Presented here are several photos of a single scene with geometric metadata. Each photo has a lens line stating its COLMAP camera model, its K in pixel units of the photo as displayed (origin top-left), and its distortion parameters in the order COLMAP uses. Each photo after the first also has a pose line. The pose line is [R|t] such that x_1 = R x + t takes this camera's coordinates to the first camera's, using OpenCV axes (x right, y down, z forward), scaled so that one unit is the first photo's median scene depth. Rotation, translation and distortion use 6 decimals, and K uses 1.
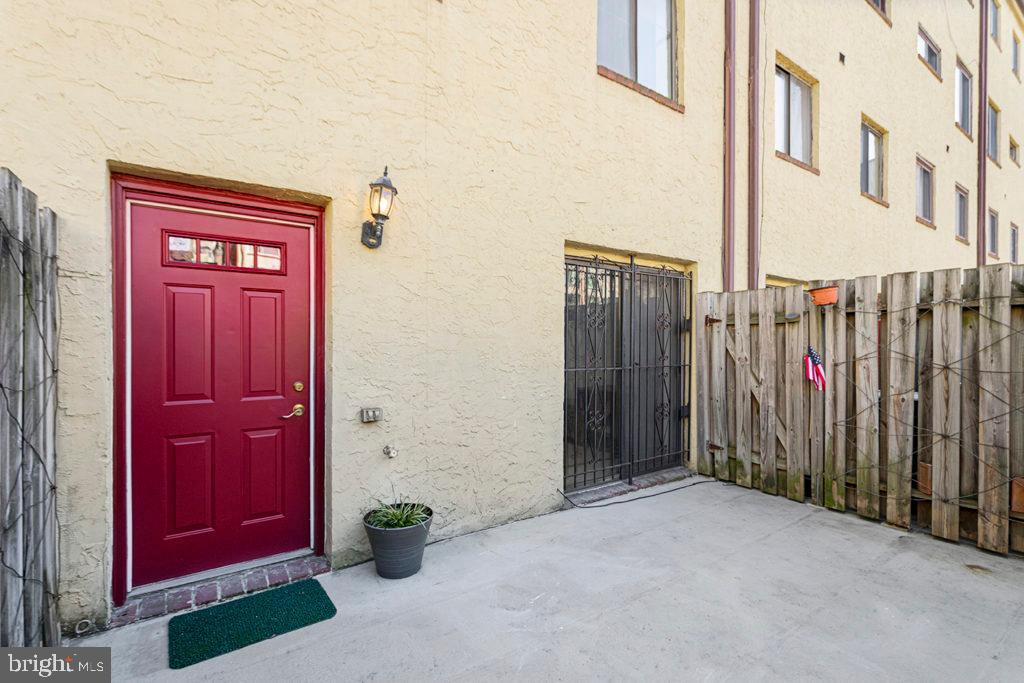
lens RADIAL K [[458.0, 0, 481.8], [0, 458.0, 347.6], [0, 0, 1]] dist [-0.002796, -0.000523]
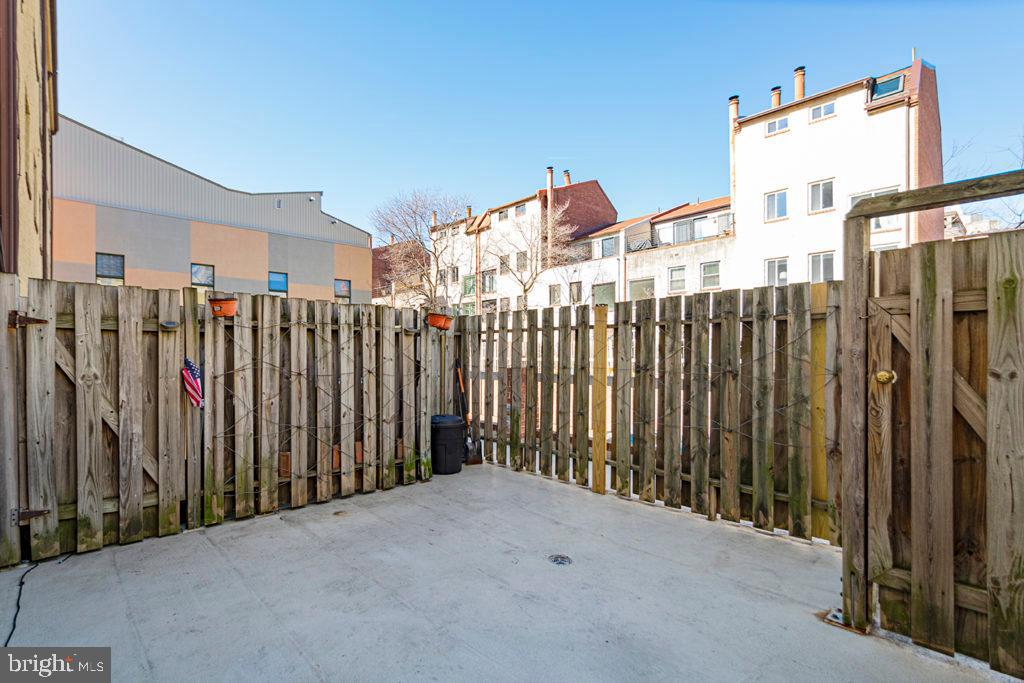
lens RADIAL K [[458.0, 0, 506.0], [0, 458.0, 352.2], [0, 0, 1]] dist [-0.002796, -0.000523]
pose [[-0.182718, 0.002817, 0.983161, -0.330627], [0.006315, 0.999979, -0.001692, -0.011358], [-0.983145, 0.005899, -0.182732, 0.589837]]
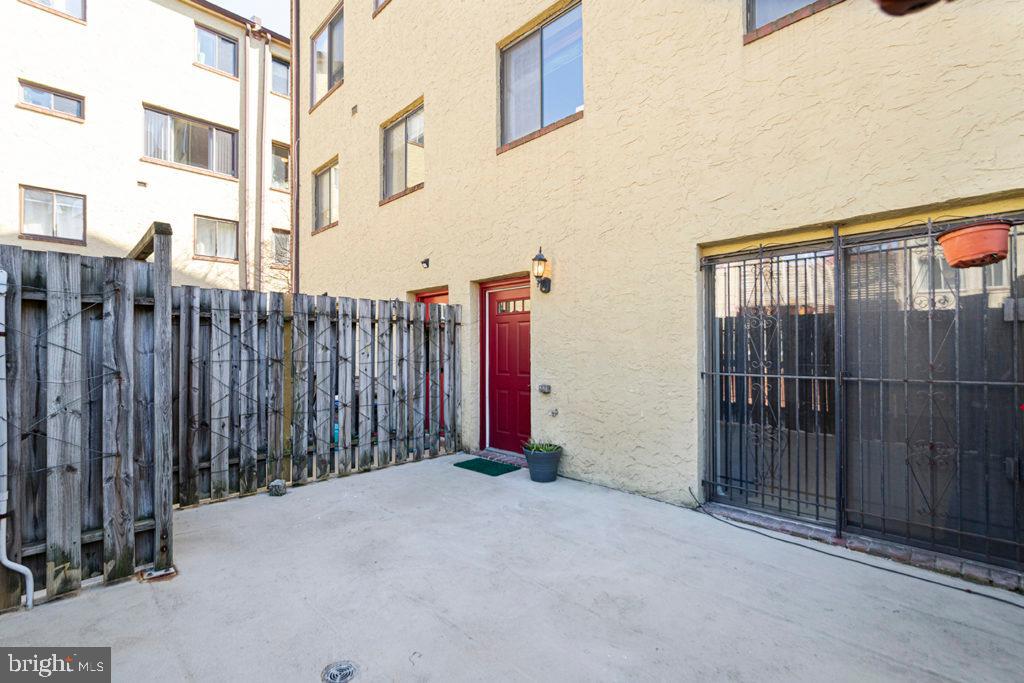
lens RADIAL K [[458.0, 0, 518.6], [0, 458.0, 344.7], [0, 0, 1]] dist [-0.002796, -0.000523]
pose [[0.214150, -0.008997, -0.976759, 1.135380], [-0.000315, 0.999957, -0.009280, -0.004160], [0.976801, 0.002295, 0.214138, 0.415924]]
